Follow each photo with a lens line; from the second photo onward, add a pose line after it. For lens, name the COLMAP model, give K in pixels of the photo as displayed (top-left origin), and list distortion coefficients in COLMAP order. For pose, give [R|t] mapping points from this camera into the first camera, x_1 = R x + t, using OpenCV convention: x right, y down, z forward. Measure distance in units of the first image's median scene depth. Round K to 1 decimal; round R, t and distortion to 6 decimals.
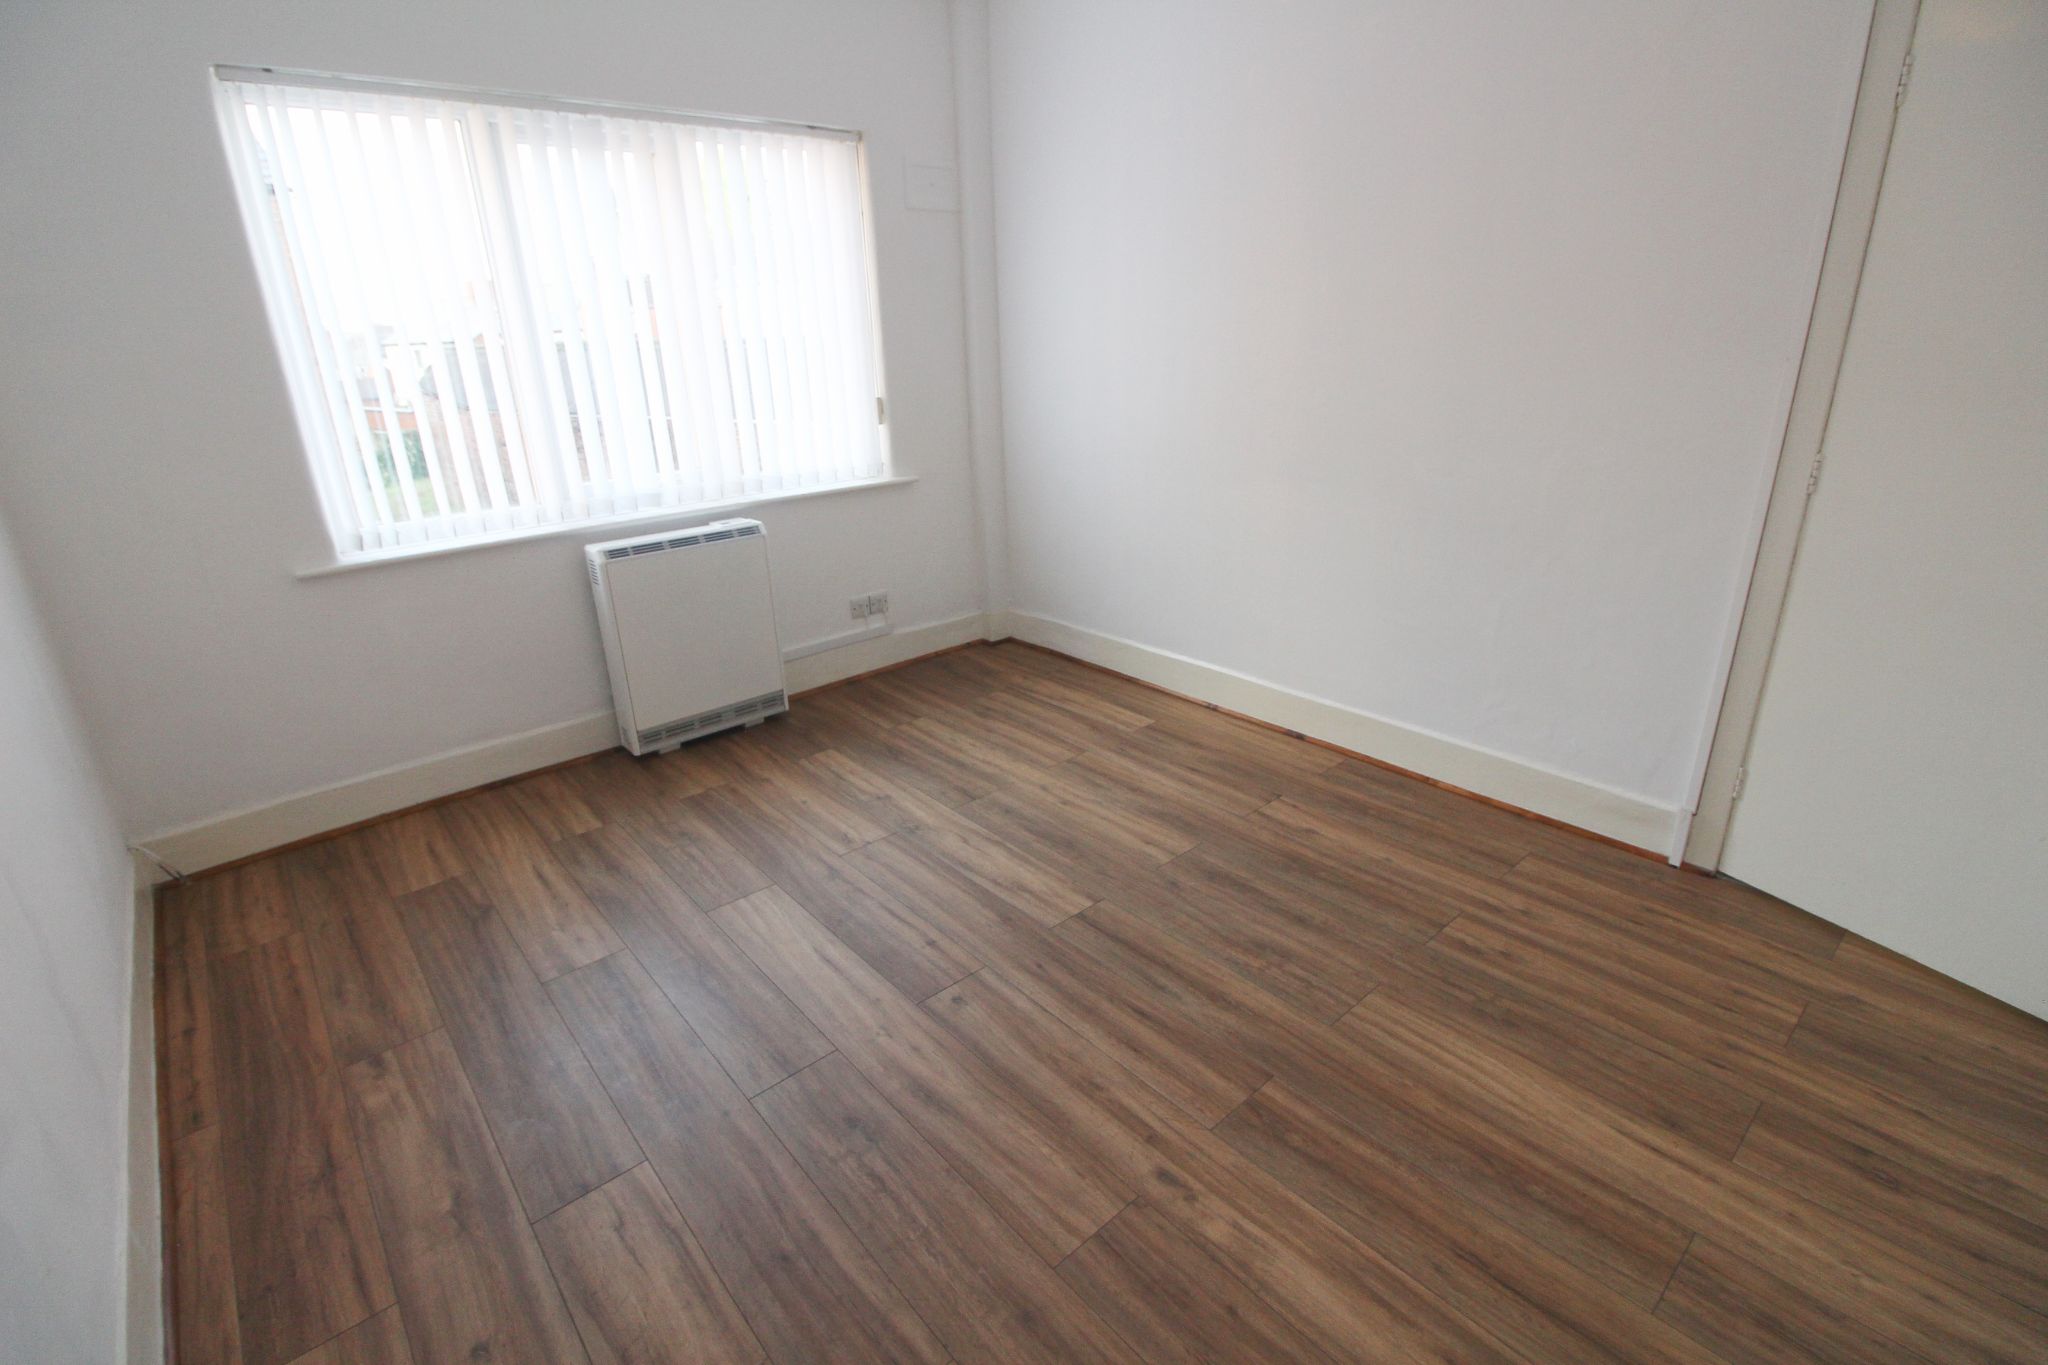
lens RADIAL K [[945.1, 0, 1028.6], [0, 945.1, 676.4], [0, 0, 1]] dist [-0.011253, -0.002654]
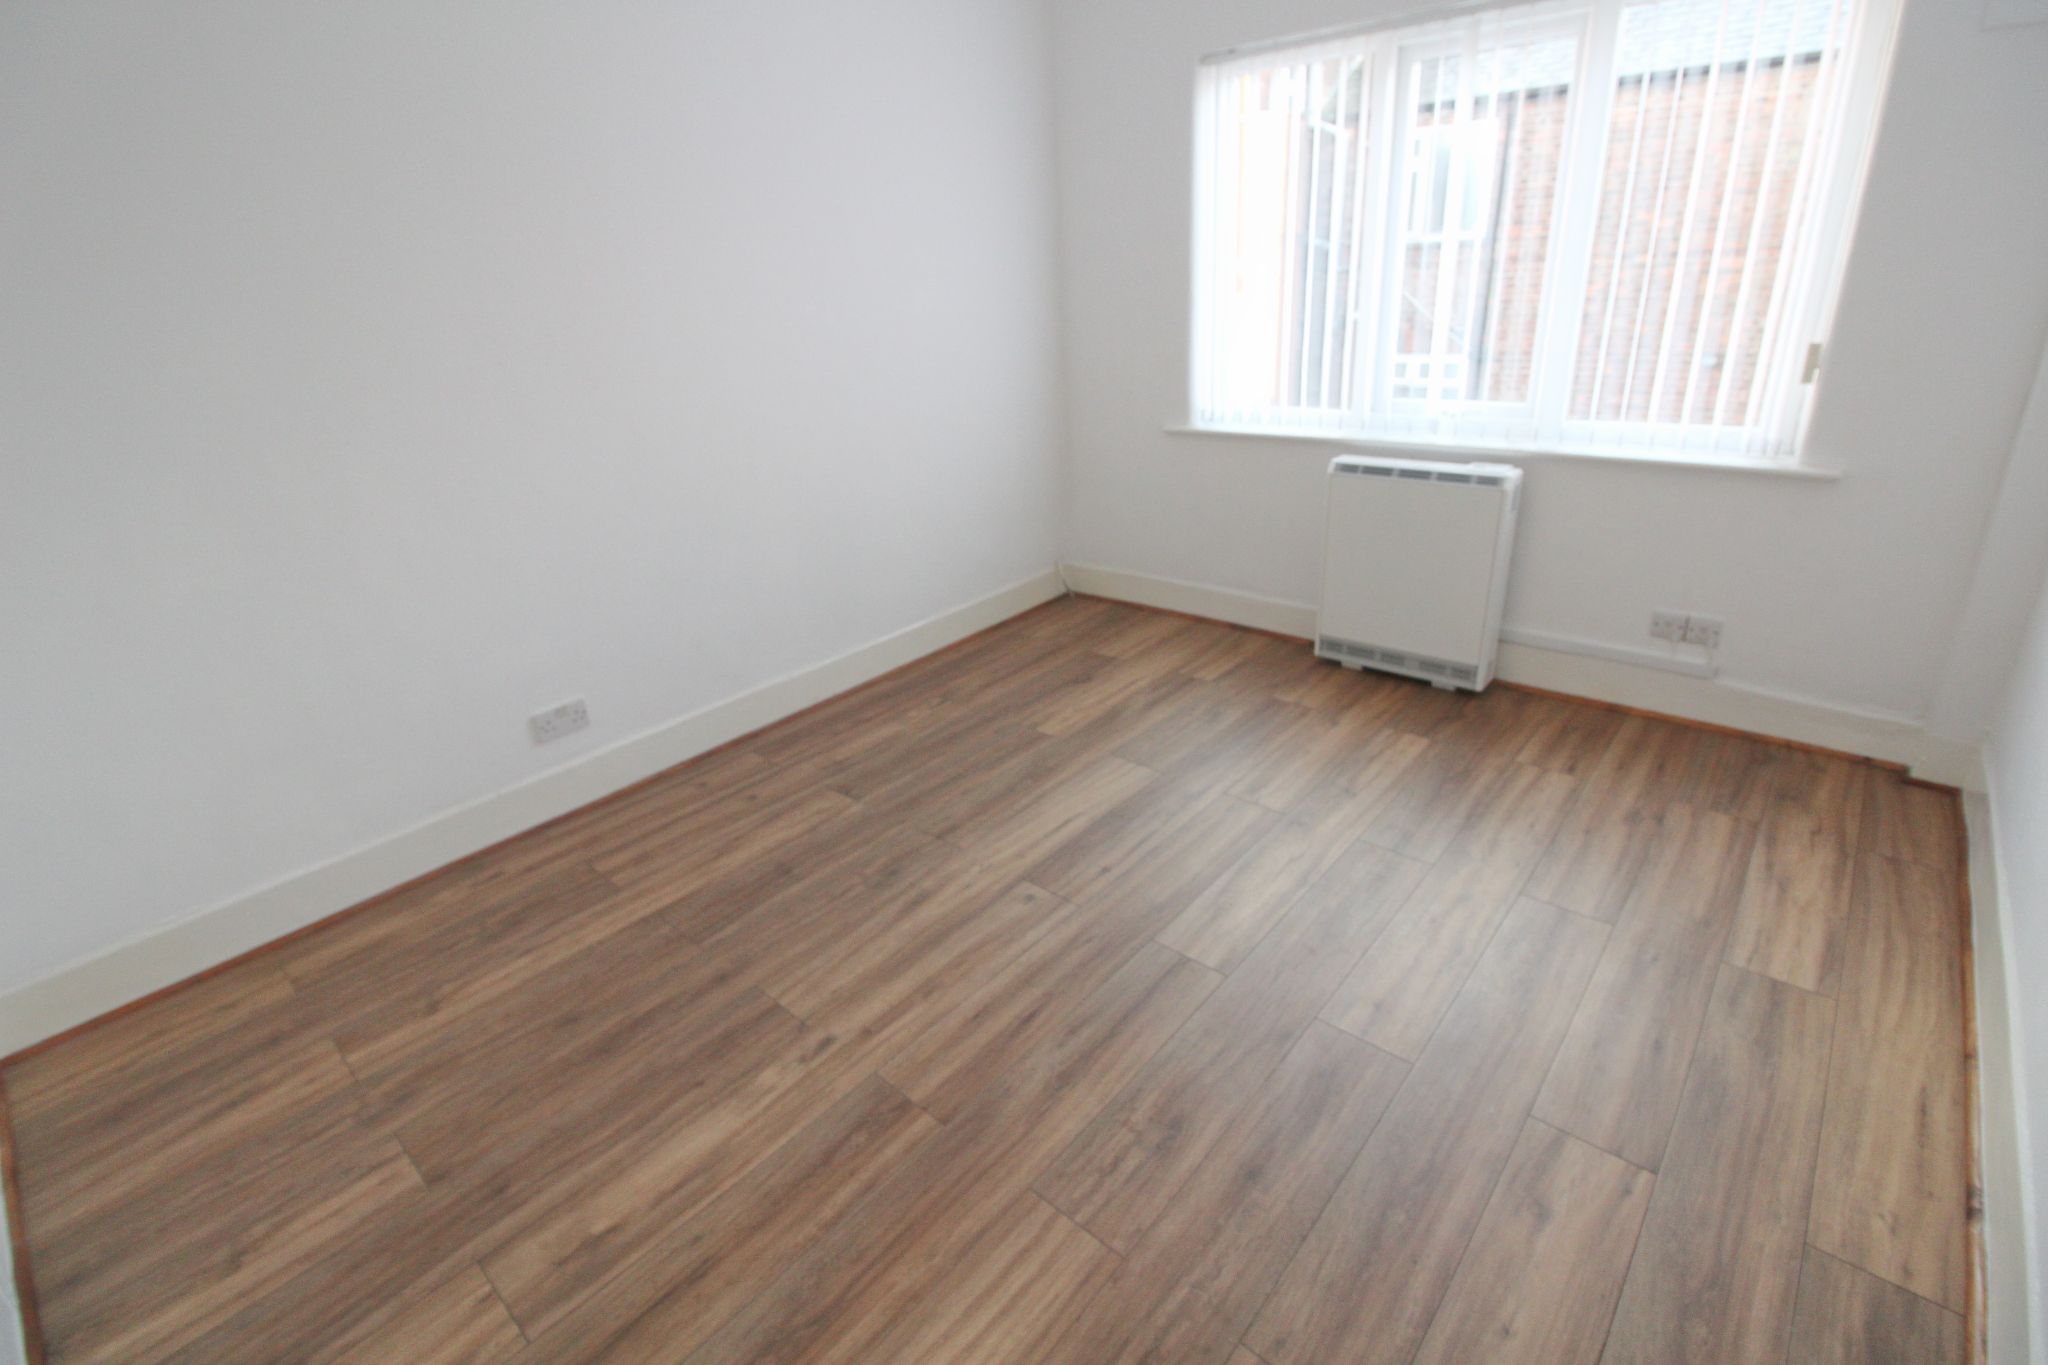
lens RADIAL K [[945.1, 0, 1028.4], [0, 945.1, 681.7], [0, 0, 1]] dist [-0.011253, -0.002654]
pose [[0.126505, 0.416903, -0.900105, 0.755439], [-0.297241, 0.881631, 0.366571, -0.267496], [0.946385, 0.221175, 0.235451, 0.622319]]
